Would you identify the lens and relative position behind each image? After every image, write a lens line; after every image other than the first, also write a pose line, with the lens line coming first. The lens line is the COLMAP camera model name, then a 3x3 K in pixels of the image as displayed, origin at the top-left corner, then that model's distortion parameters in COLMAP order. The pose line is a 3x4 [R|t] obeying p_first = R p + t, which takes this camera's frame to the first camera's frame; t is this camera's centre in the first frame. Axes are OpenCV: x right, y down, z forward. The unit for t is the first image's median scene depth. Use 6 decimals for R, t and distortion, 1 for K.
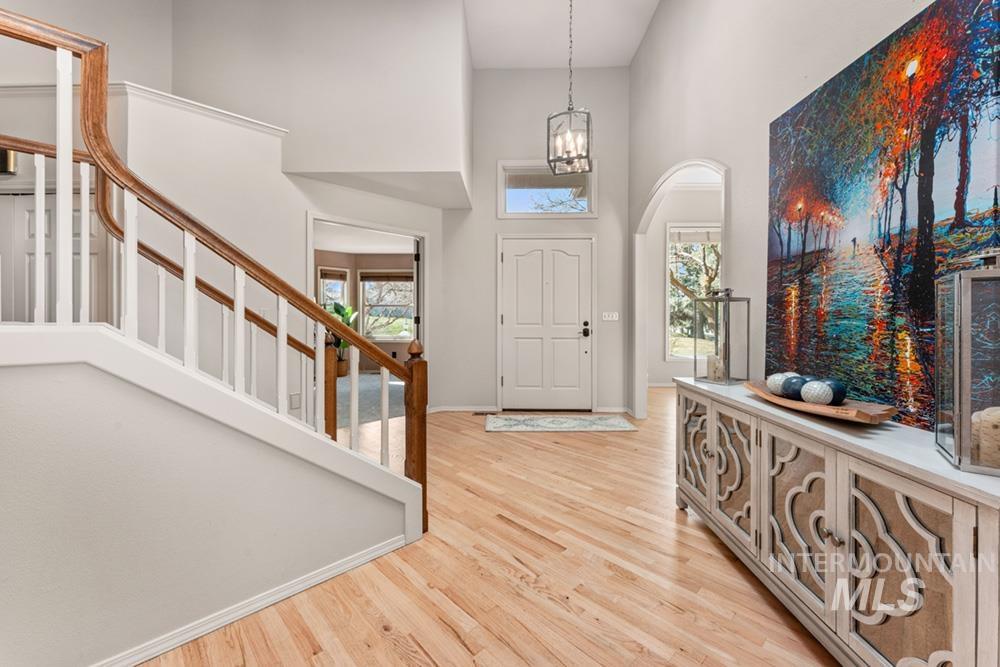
lens RADIAL K [[401.7, 0, 502.2], [0, 401.7, 319.9], [0, 0, 1]] dist [0.000748, 0.000015]
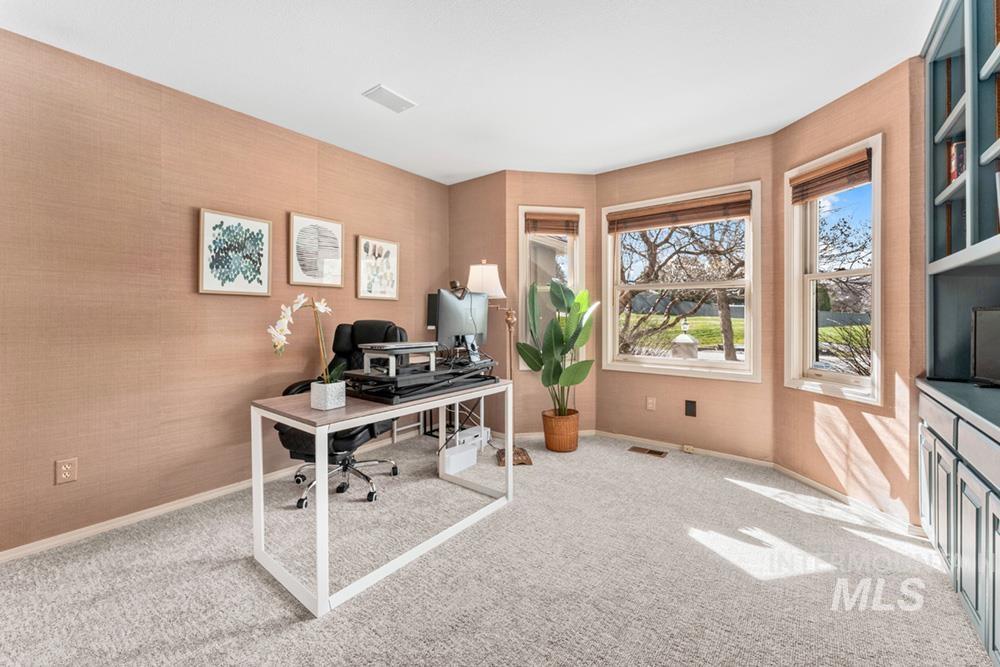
lens RADIAL K [[401.7, 0, 502.2], [0, 401.7, 319.9], [0, 0, 1]] dist [0.000748, 0.000015]
pose [[0.804805, 0.003726, -0.593528, -0.308639], [-0.000877, 0.999987, 0.005088, -0.003197], [0.593539, -0.003574, 0.804797, 0.963722]]
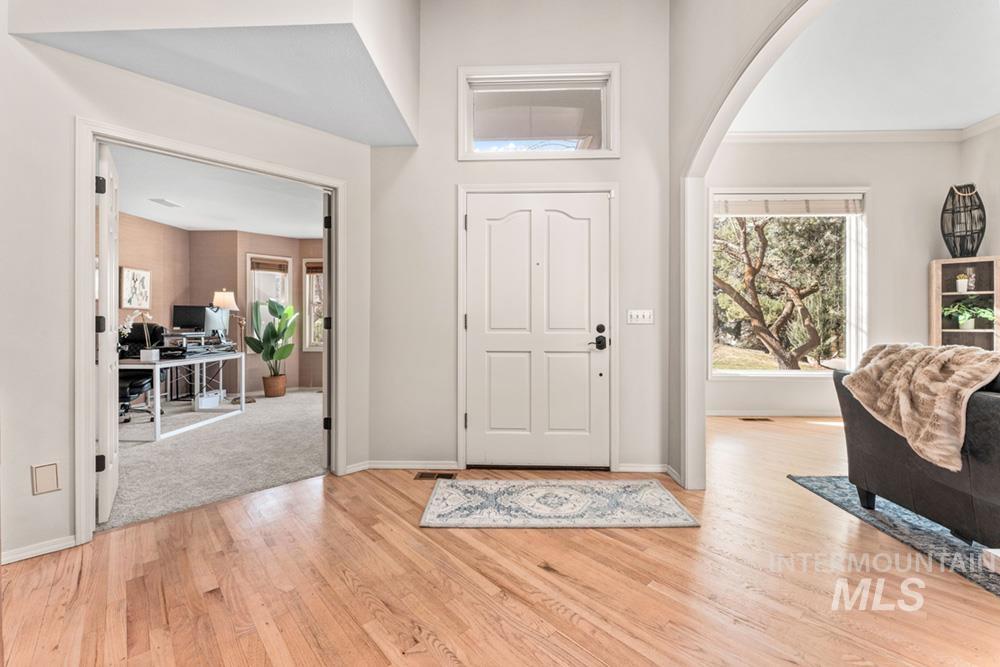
lens RADIAL K [[401.4, 0, 500.1], [0, 401.4, 322.6], [0, 0, 1]] dist [-0.003264, -0.000229]
pose [[0.999869, -0.000013, -0.016155, 0.063047], [-0.000008, 0.999999, -0.001284, 0.001020], [0.016155, 0.001284, 0.999869, 0.377865]]
